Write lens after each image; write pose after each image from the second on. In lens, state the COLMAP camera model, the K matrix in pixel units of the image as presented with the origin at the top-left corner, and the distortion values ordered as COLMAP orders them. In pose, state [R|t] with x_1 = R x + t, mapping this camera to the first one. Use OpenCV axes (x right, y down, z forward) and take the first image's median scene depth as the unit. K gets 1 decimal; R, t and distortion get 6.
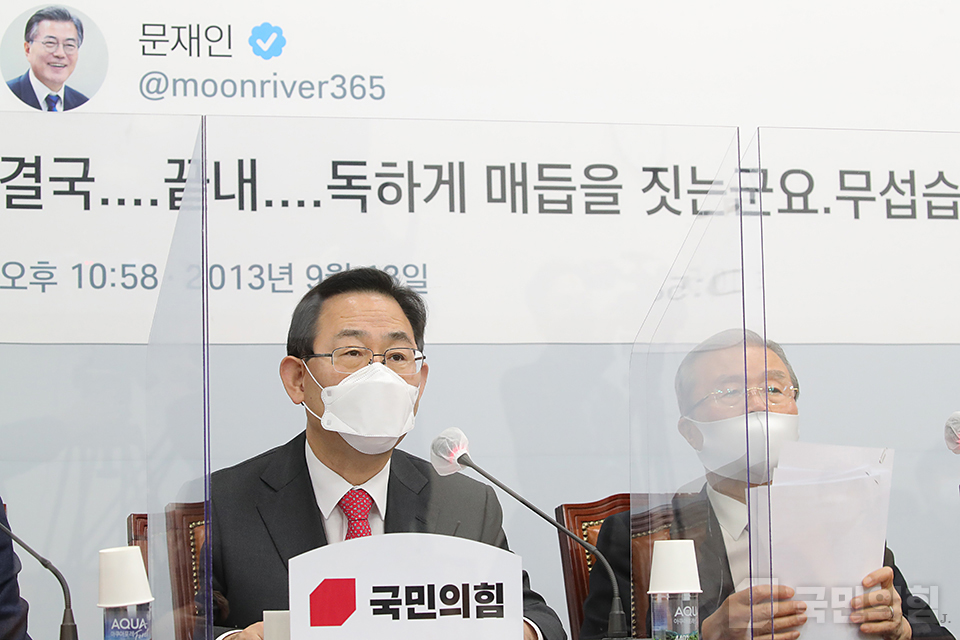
lens RADIAL K [[2887.9, 0, 480.0], [0, 2887.9, 320.0], [0, 0, 1]] dist [-0.242420, -1.093870]
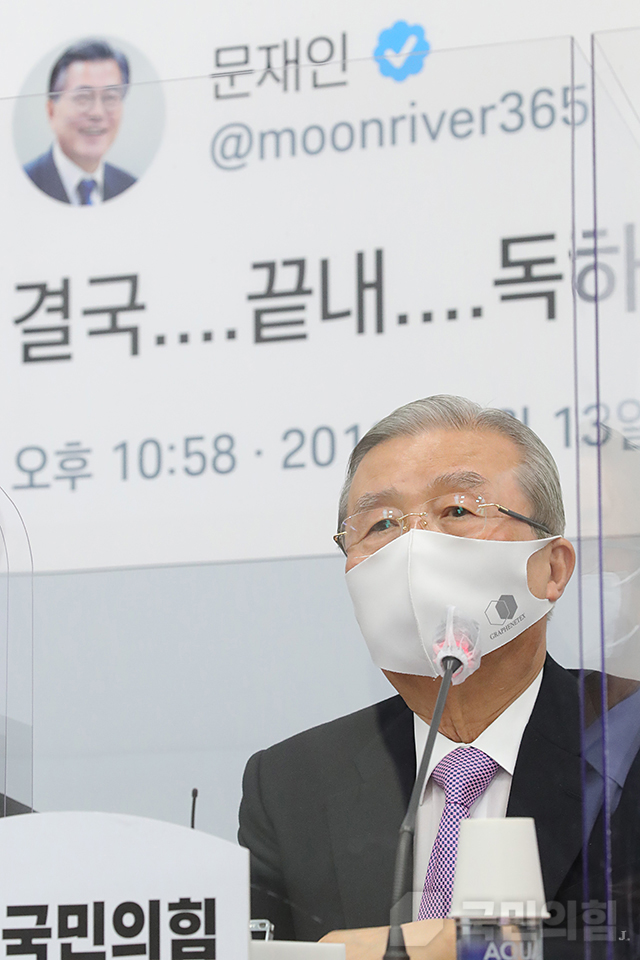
lens RADIAL K [[4439.3, 0, 320.0], [0, 4439.3, 480.0], [0, 0, 1]] dist [0.373703, -0.381315]
pose [[0.769059, -0.068415, -0.635506, 0.503268], [0.053800, 0.997656, -0.042296, 0.031778], [0.636909, -0.001662, 0.770937, 0.267909]]
